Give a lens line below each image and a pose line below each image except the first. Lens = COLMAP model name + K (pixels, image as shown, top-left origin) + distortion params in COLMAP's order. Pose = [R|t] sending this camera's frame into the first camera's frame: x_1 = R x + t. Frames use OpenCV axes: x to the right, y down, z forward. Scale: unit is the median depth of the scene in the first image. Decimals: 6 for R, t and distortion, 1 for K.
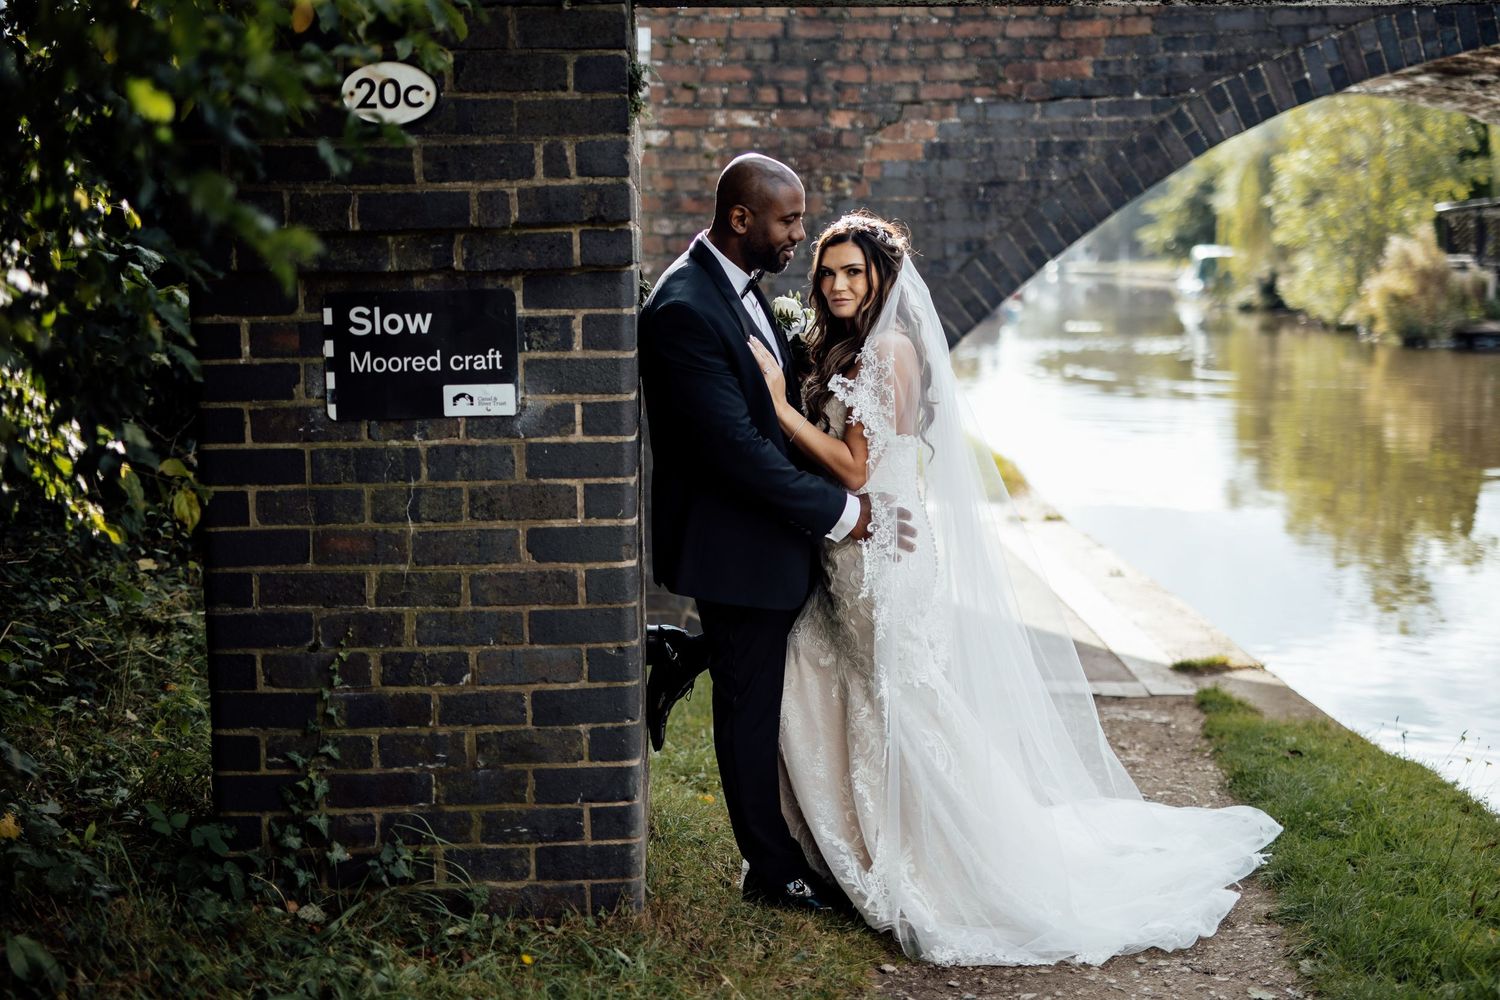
lens RADIAL K [[2201.1, 0, 750.0], [0, 2201.1, 500.0], [0, 0, 1]] dist [0.008222, -0.007545]
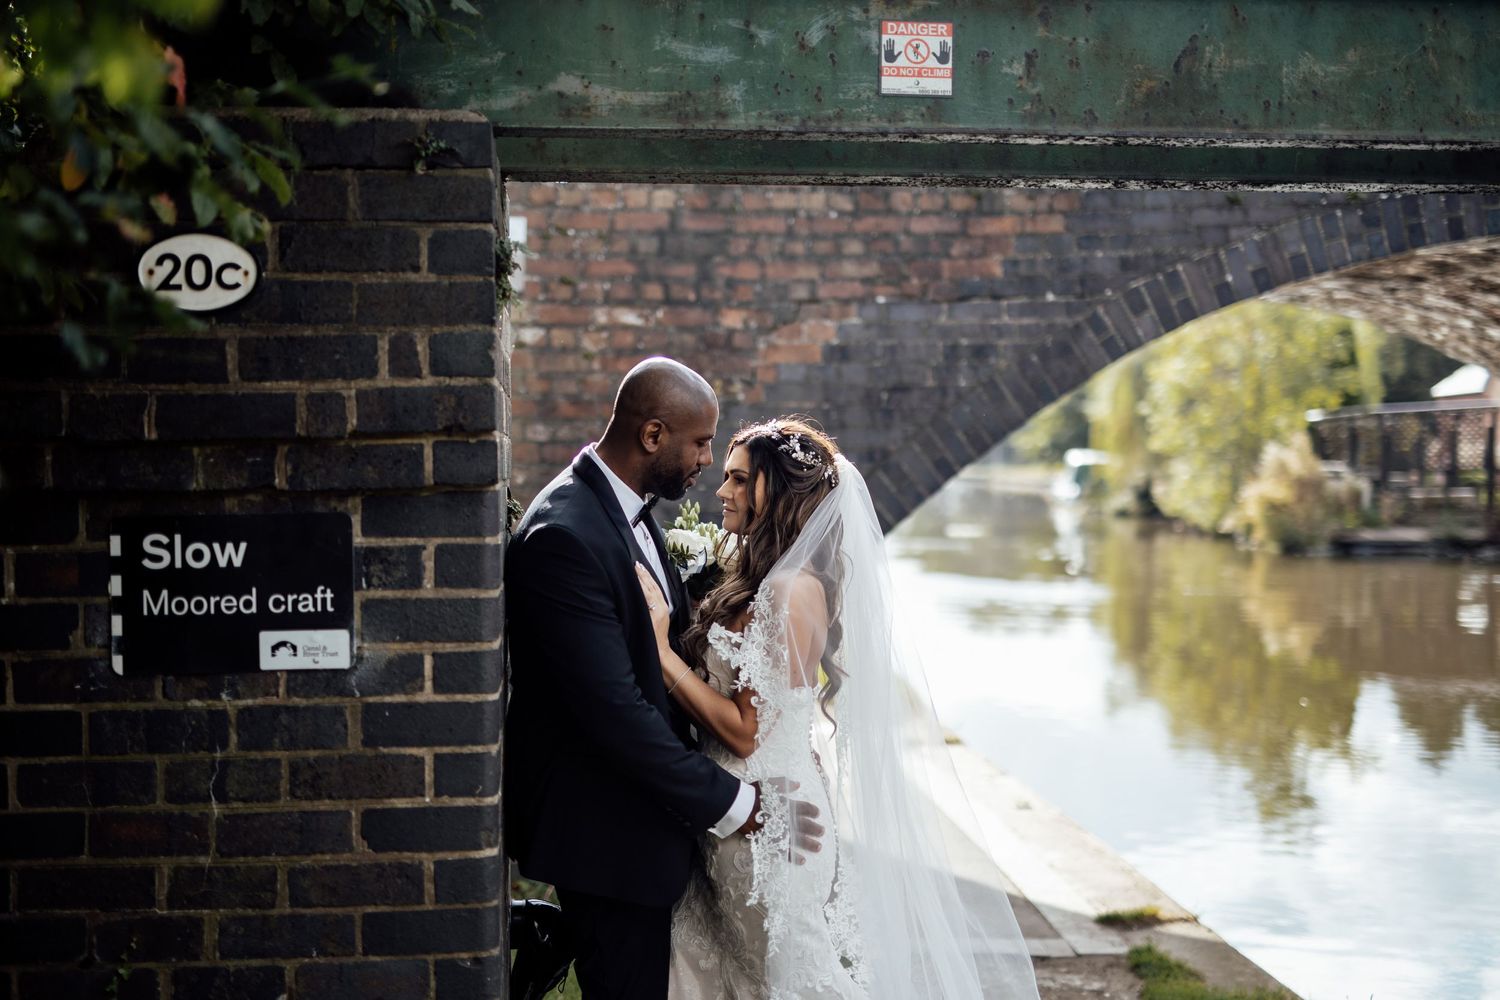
lens RADIAL K [[2134.0, 0, 758.4], [0, 2134.0, 469.9], [0, 0, 1]] dist [-0.002001, 0.047294]
pose [[0.997971, 0.006237, 0.063364, -0.006889], [0.000382, 0.994586, -0.103917, -0.028850], [-0.063669, 0.103730, 0.992566, 0.202277]]
